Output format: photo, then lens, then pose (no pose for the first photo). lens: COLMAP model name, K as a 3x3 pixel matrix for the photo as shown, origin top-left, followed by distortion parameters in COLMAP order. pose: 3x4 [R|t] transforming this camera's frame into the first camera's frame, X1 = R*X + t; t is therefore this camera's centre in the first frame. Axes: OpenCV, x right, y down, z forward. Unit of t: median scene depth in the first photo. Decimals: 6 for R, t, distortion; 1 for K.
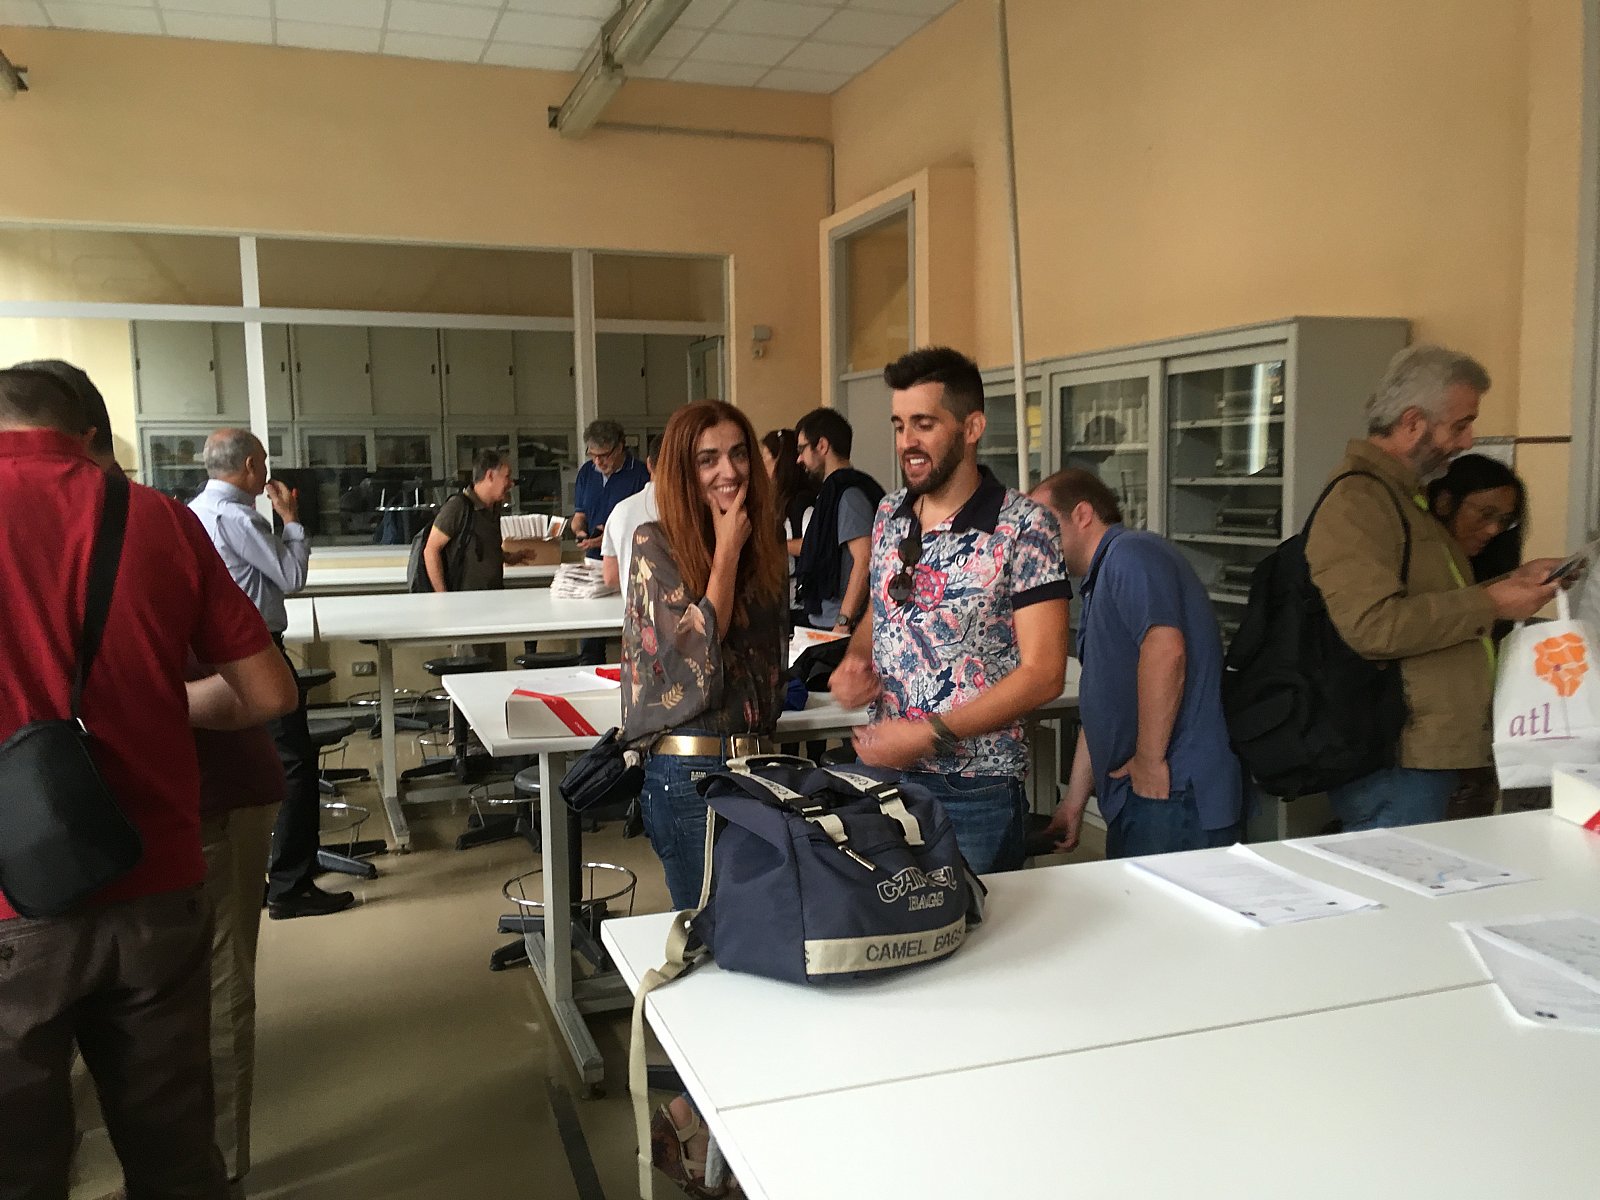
lens RADIAL K [[1430.0, 0, 801.5], [0, 1430.0, 617.9], [0, 0, 1]] dist [0.108074, -0.115809]
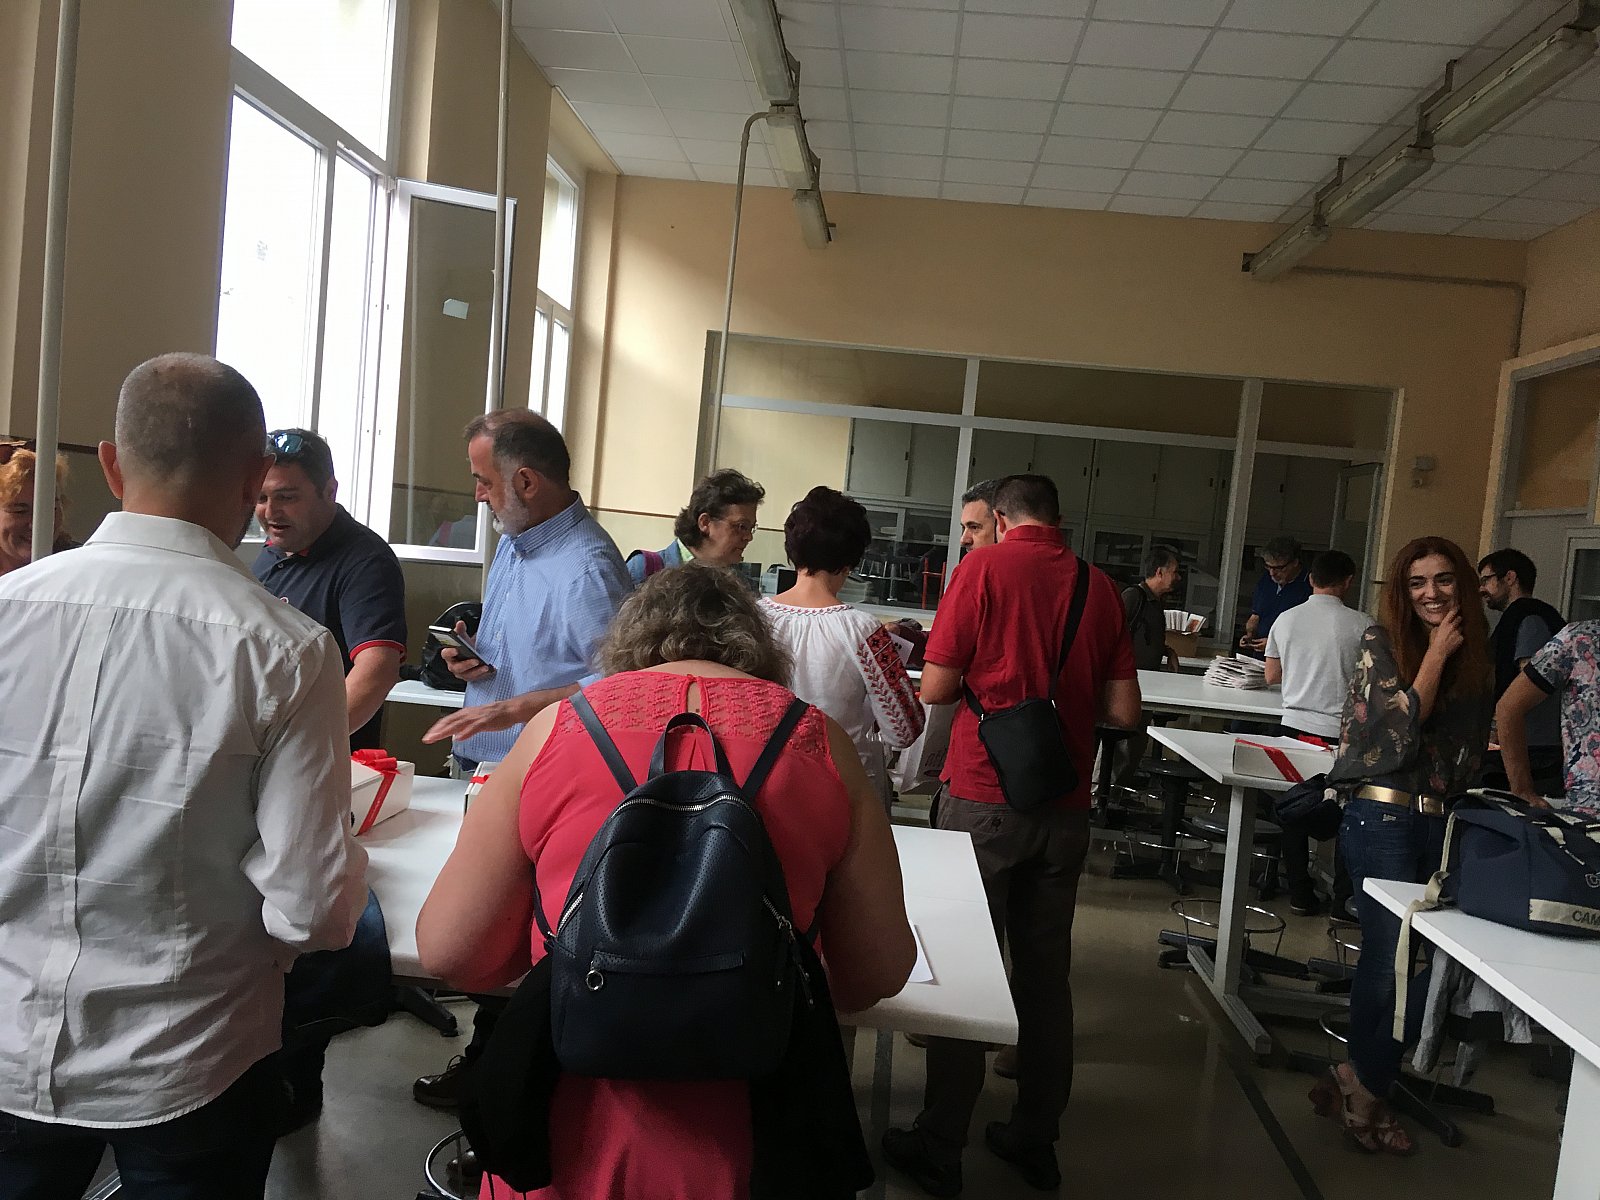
lens RADIAL K [[1430.0, 0, 801.5], [0, 1430.0, 617.9], [0, 0, 1]] dist [0.108074, -0.115809]
pose [[0.916773, 0.120541, -0.380784, -0.033208], [-0.145178, 0.988731, -0.036537, 0.020601], [0.372089, 0.088777, 0.923942, -0.166962]]
